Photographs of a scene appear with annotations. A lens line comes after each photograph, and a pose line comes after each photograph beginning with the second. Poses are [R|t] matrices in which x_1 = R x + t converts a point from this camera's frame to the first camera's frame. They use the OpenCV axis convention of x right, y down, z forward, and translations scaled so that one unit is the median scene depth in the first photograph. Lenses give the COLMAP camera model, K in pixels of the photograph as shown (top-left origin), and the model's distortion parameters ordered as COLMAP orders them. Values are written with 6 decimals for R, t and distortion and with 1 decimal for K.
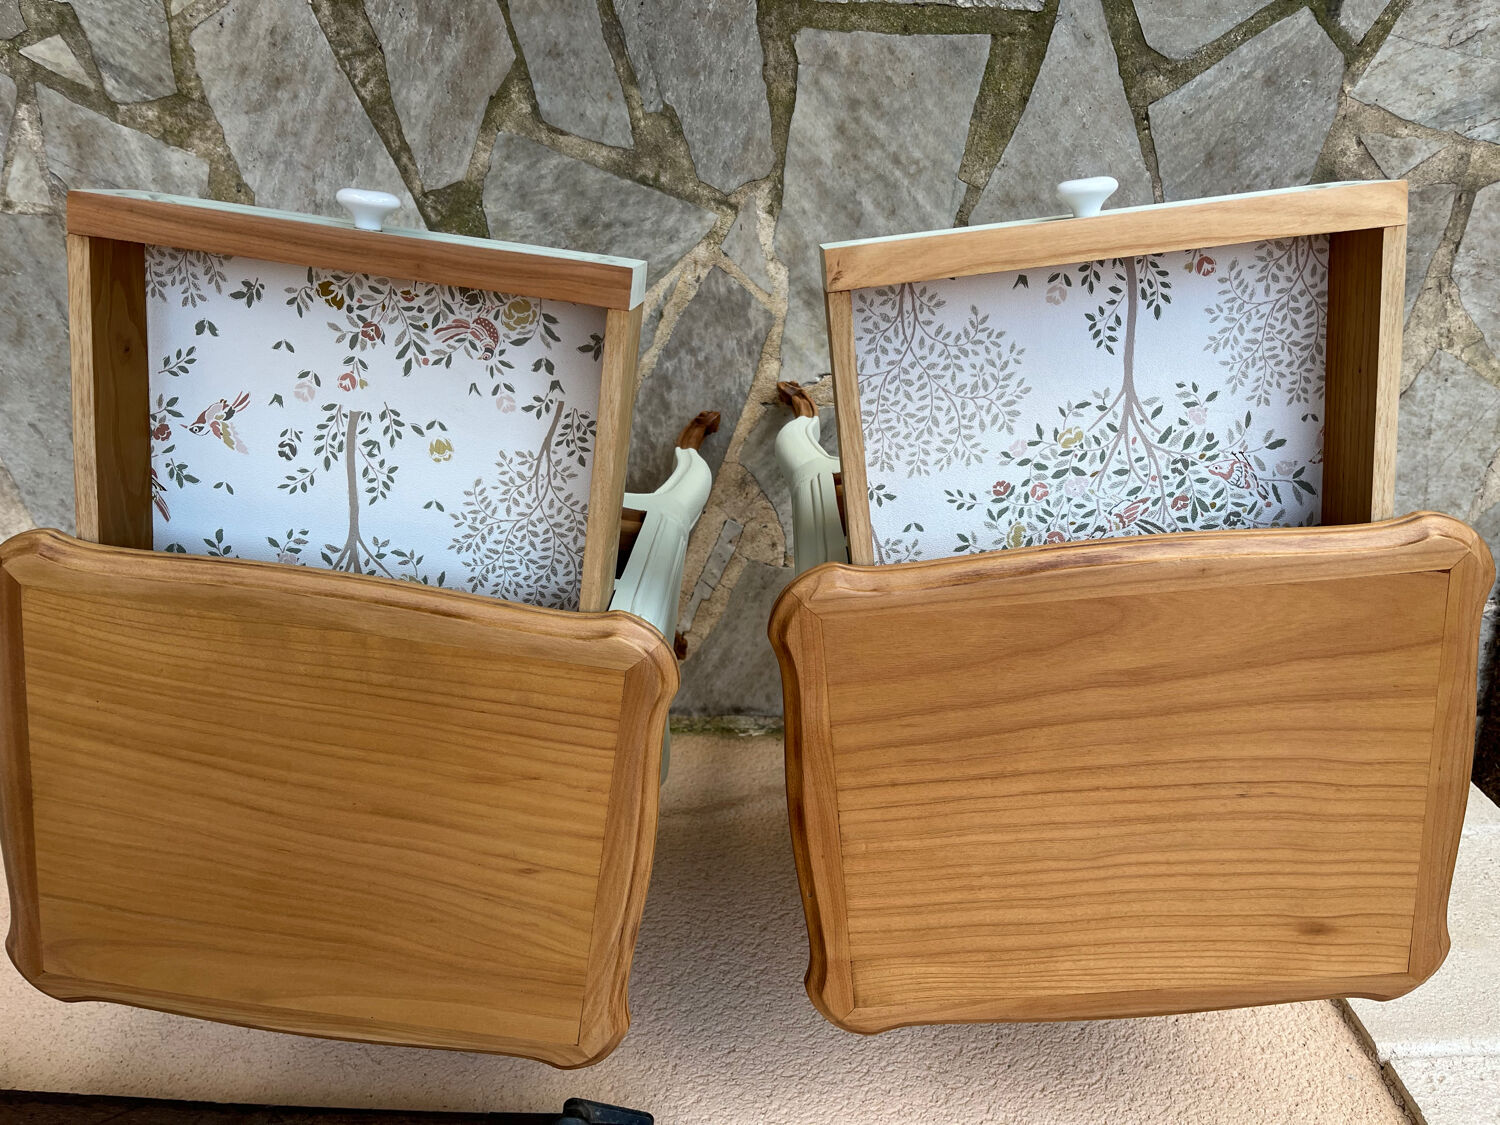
lens RADIAL K [[1155.6, 0, 742.8], [0, 1155.6, 550.9], [0, 0, 1]] dist [0.042820, -0.056383]
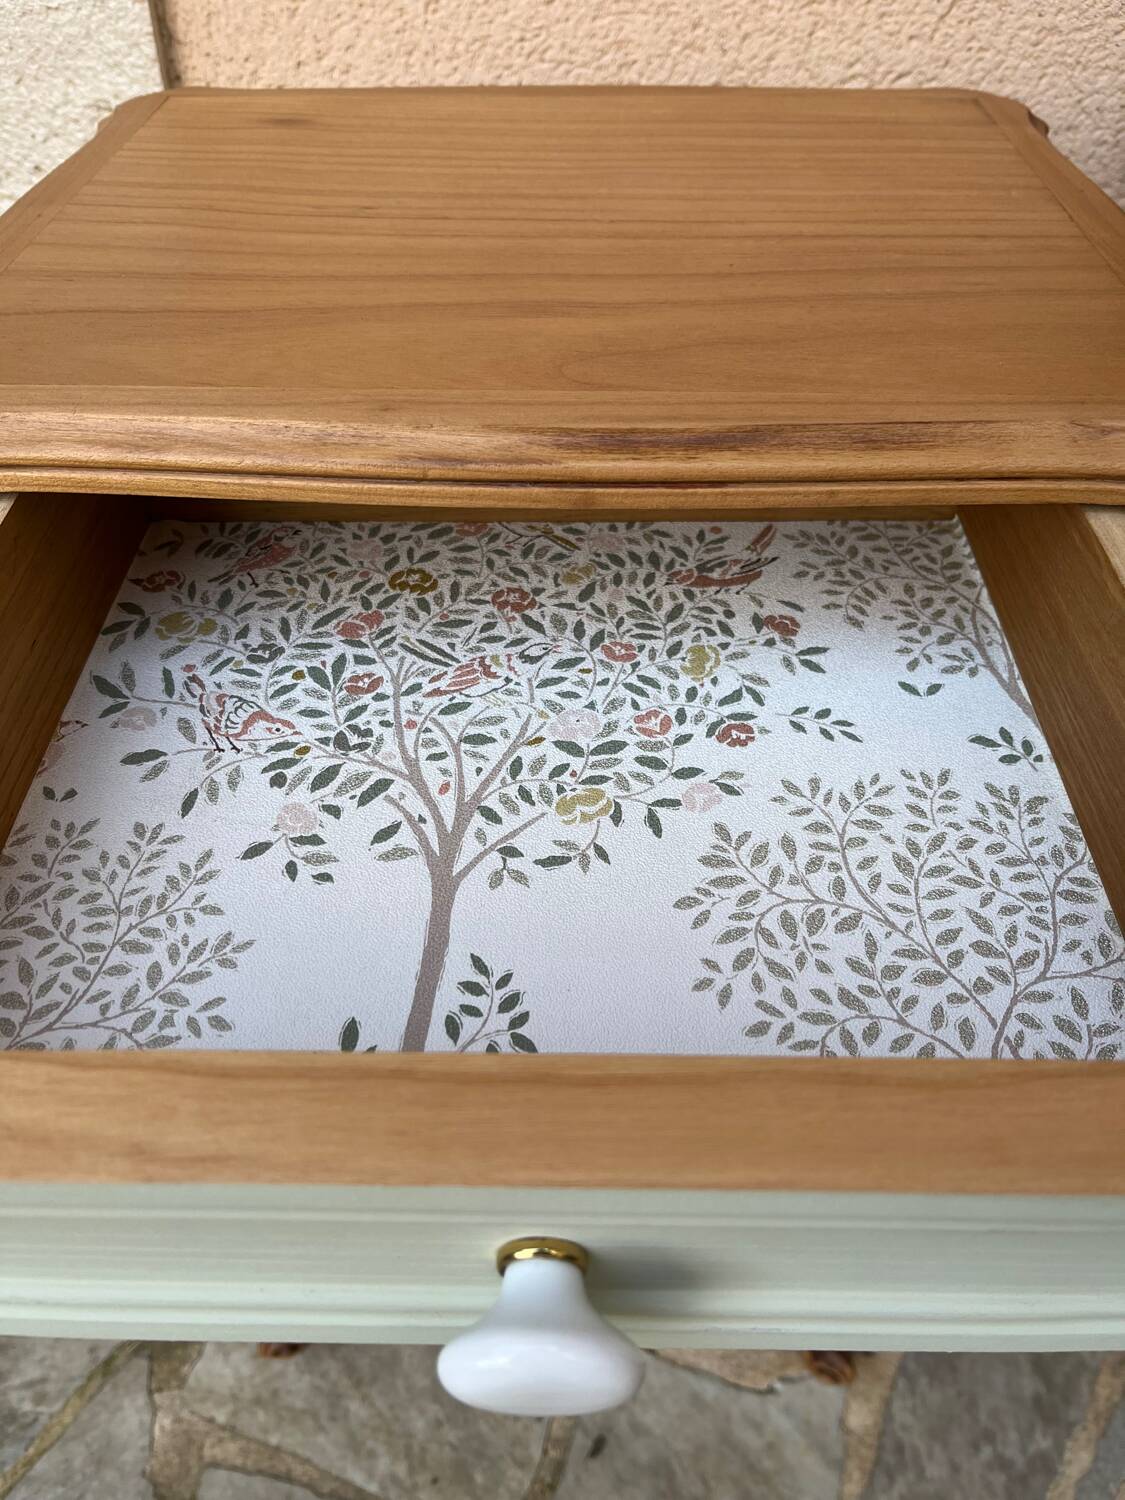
lens RADIAL K [[1153.4, 0, 548.5], [0, 1153.4, 764.7], [0, 0, 1]] dist [0.061673, -0.099236]
pose [[-0.991008, -0.069170, 0.114540, 0.243061], [0.114251, -0.882990, 0.455275, -0.279232], [0.069646, 0.464267, 0.882953, 0.597030]]
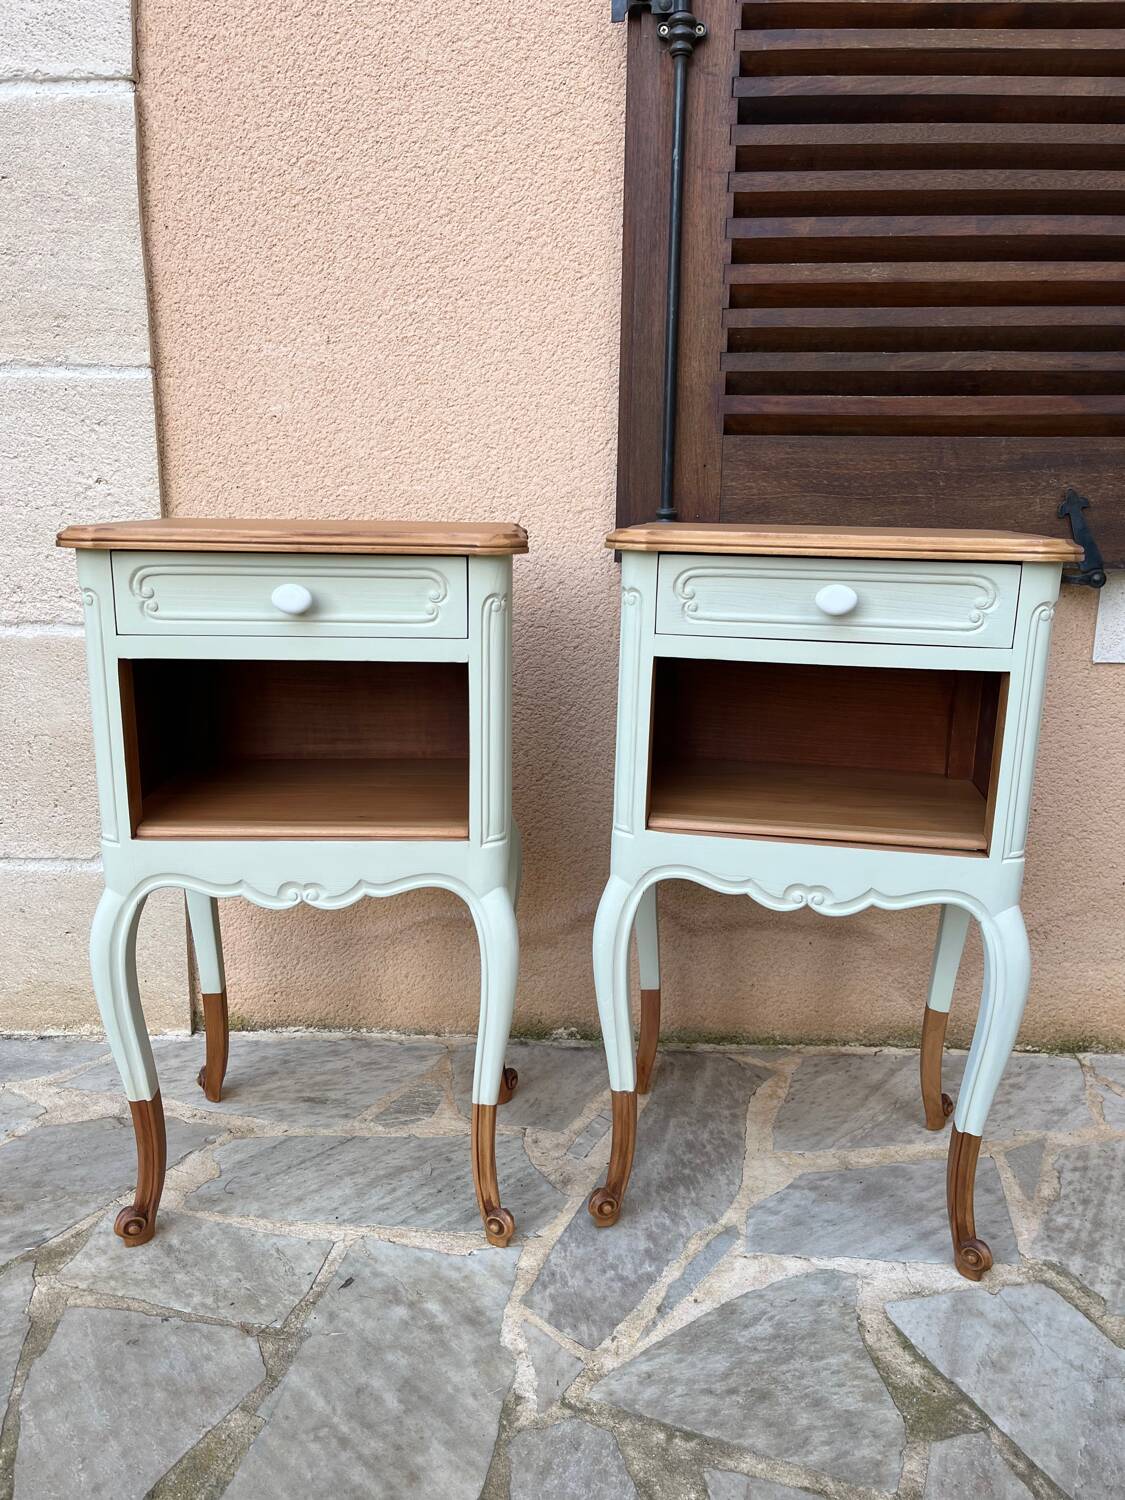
lens RADIAL K [[1153.4, 0, 551.6], [0, 1153.4, 752.4], [0, 0, 1]] dist [0.061673, -0.099236]
pose [[-0.999135, -0.000909, 0.041576, -0.051048], [0.036030, -0.518176, 0.854515, -1.265999], [0.020767, 0.855274, 0.517760, 0.423842]]
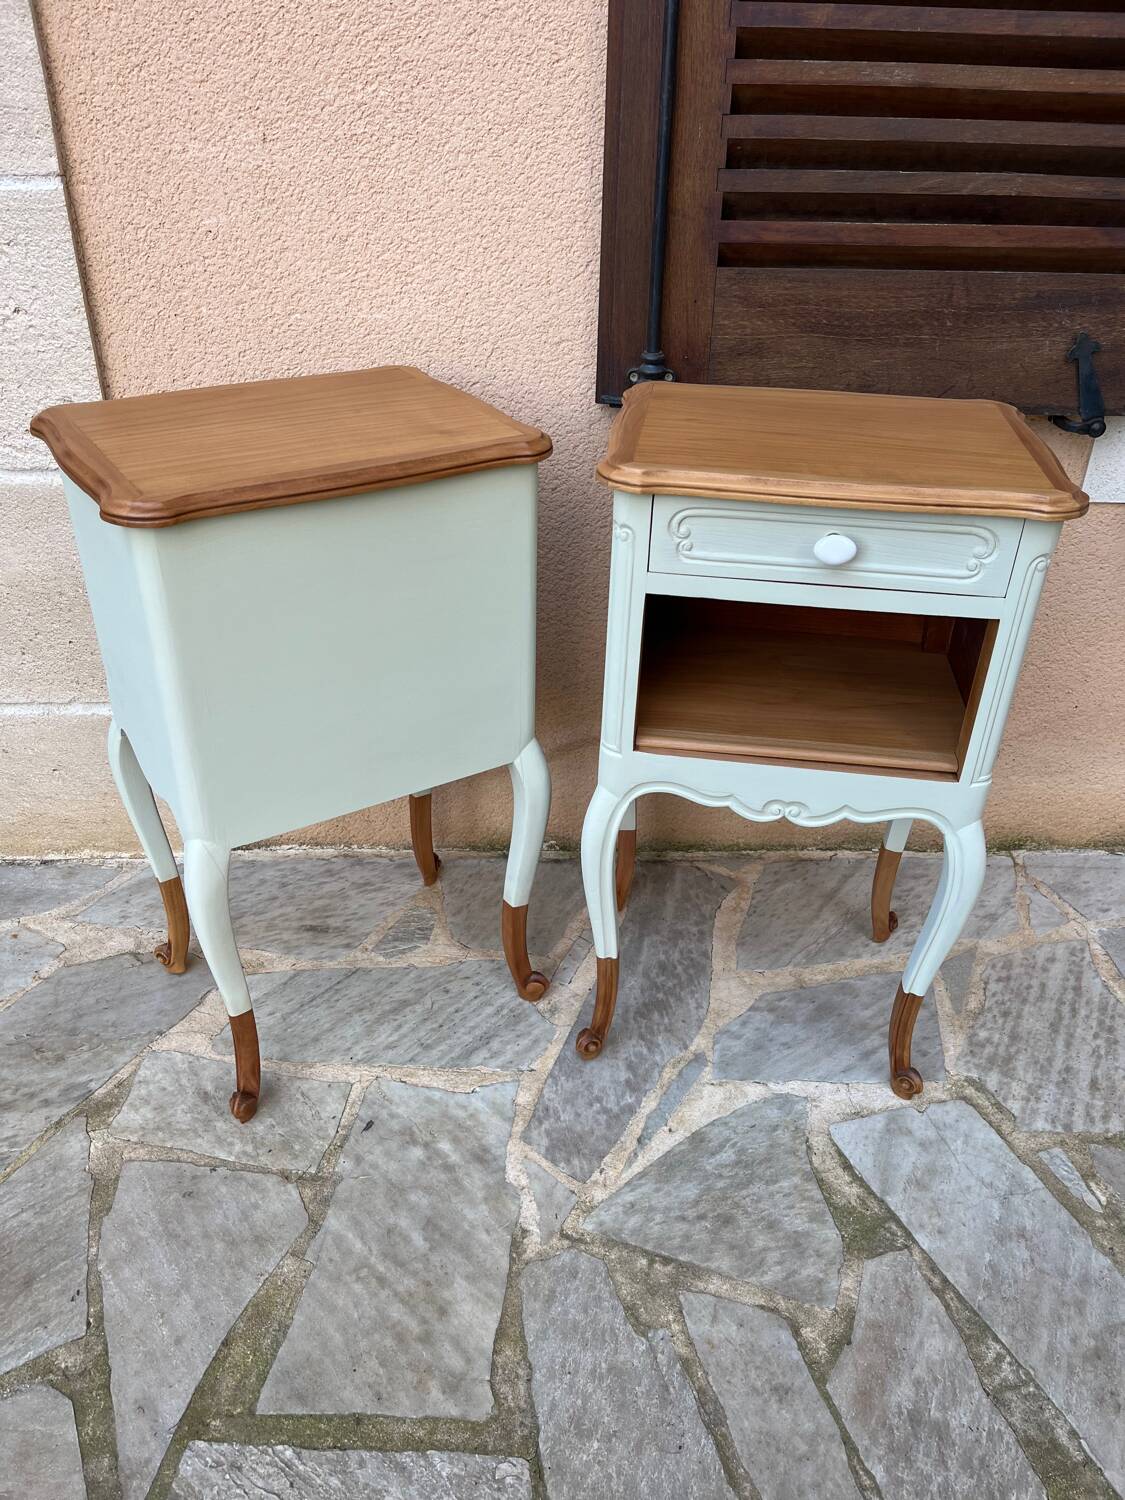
lens RADIAL K [[1155.6, 0, 564.4], [0, 1155.6, 767.9], [0, 0, 1]] dist [0.042820, -0.056383]
pose [[-0.999898, 0.008730, -0.011264, -0.000978], [-0.013892, -0.773427, 0.633733, -1.028907], [-0.003179, 0.633825, 0.773470, 0.111606]]
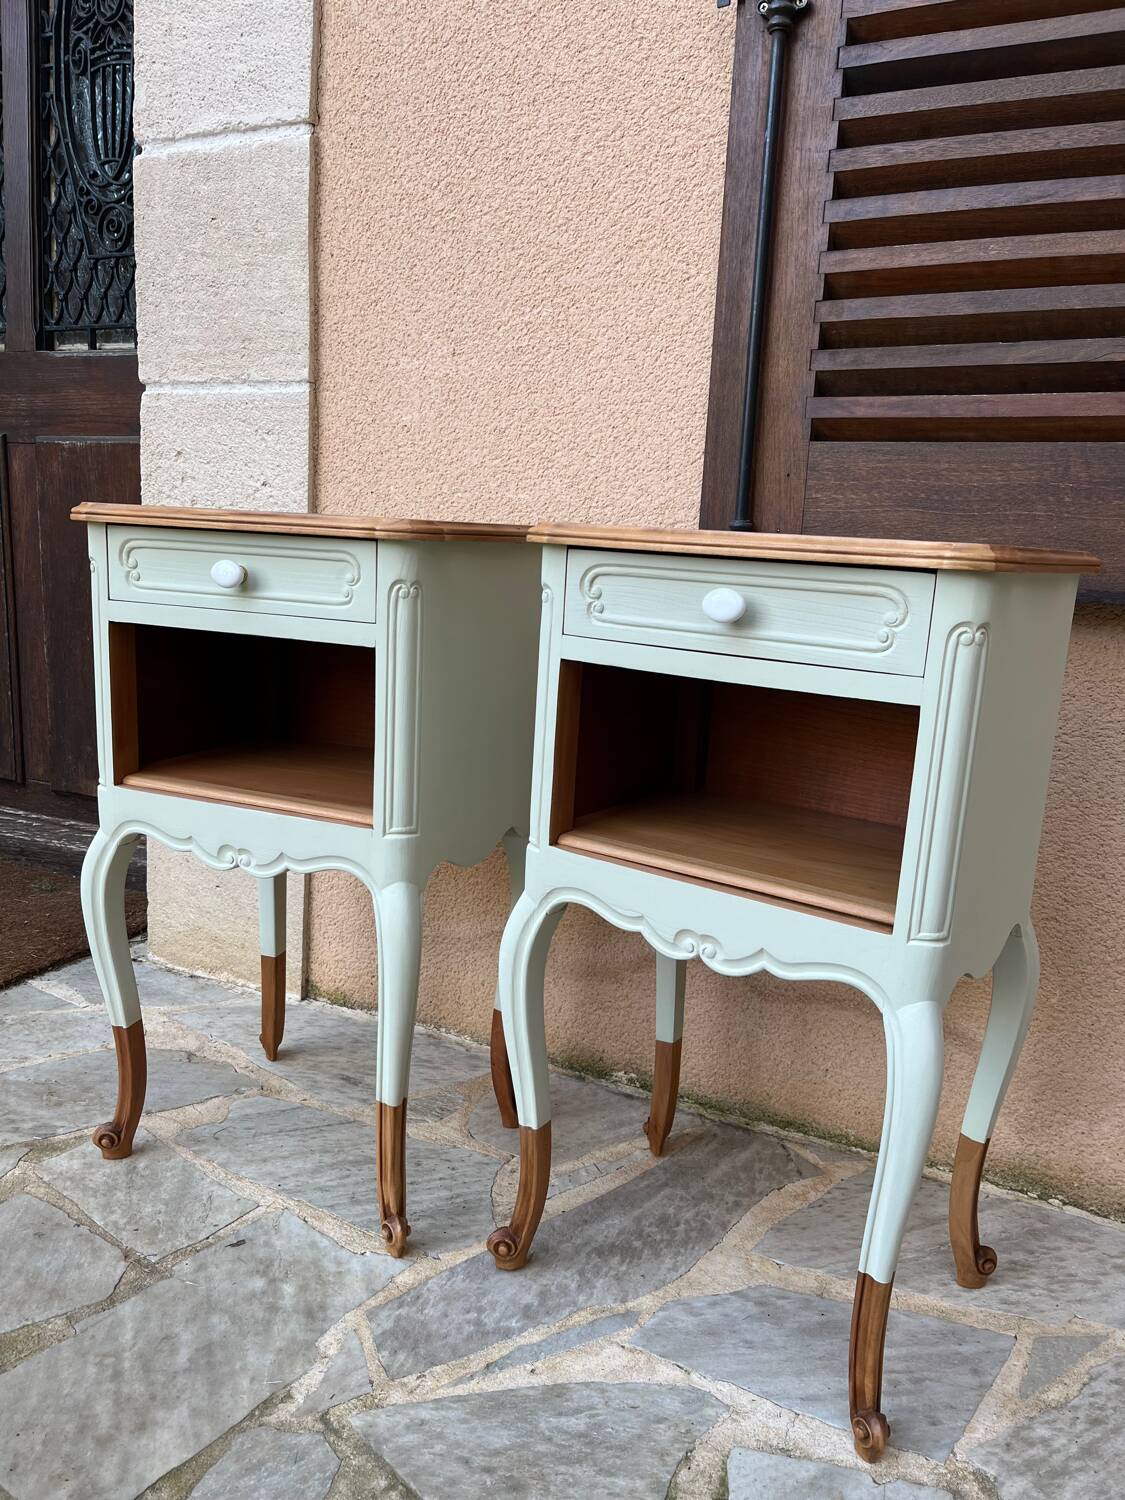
lens RADIAL K [[1153.4, 0, 552.9], [0, 1153.4, 755.0], [0, 0, 1]] dist [0.061673, -0.099236]
pose [[-0.888317, -0.109067, 0.446091, -0.720433], [0.444153, -0.450918, 0.774210, -1.061392], [0.116710, 0.885877, 0.449001, 0.566186]]
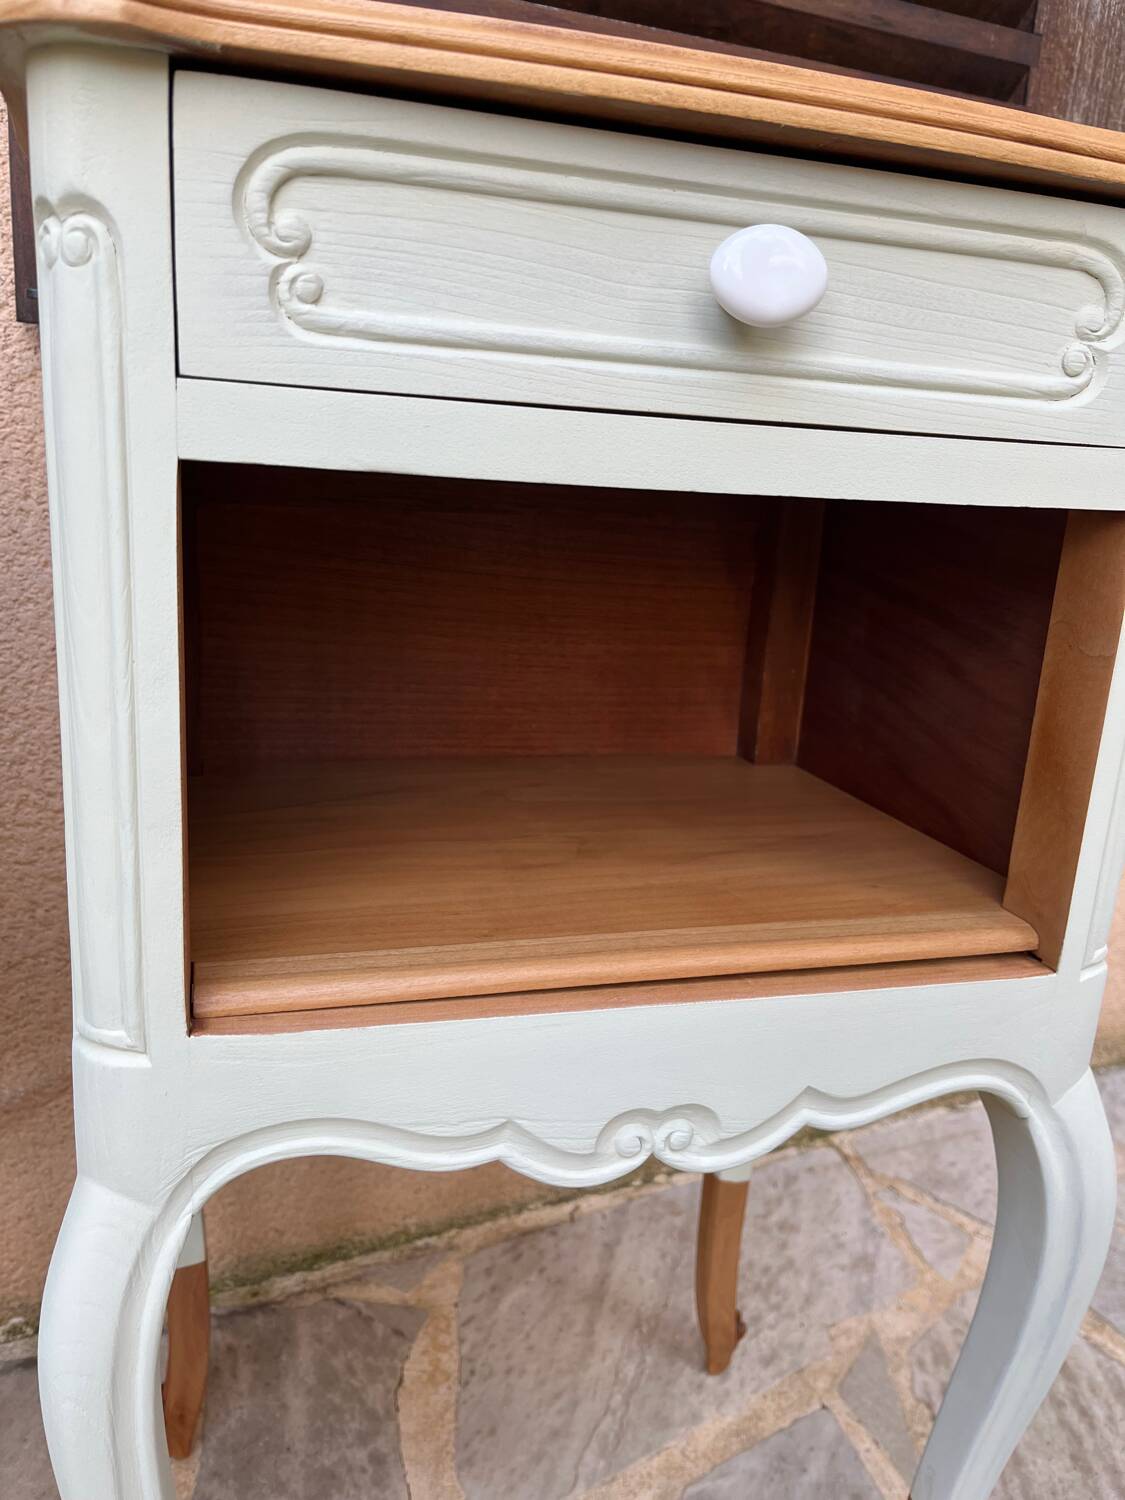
lens RADIAL K [[1153.4, 0, 558.8], [0, 1153.4, 760.8], [0, 0, 1]] dist [0.061673, -0.099236]
pose [[-0.910715, 0.081579, -0.404899, -0.065805], [-0.380874, -0.545118, 0.746847, -0.388110], [-0.159791, 0.834381, 0.527518, 0.918534]]
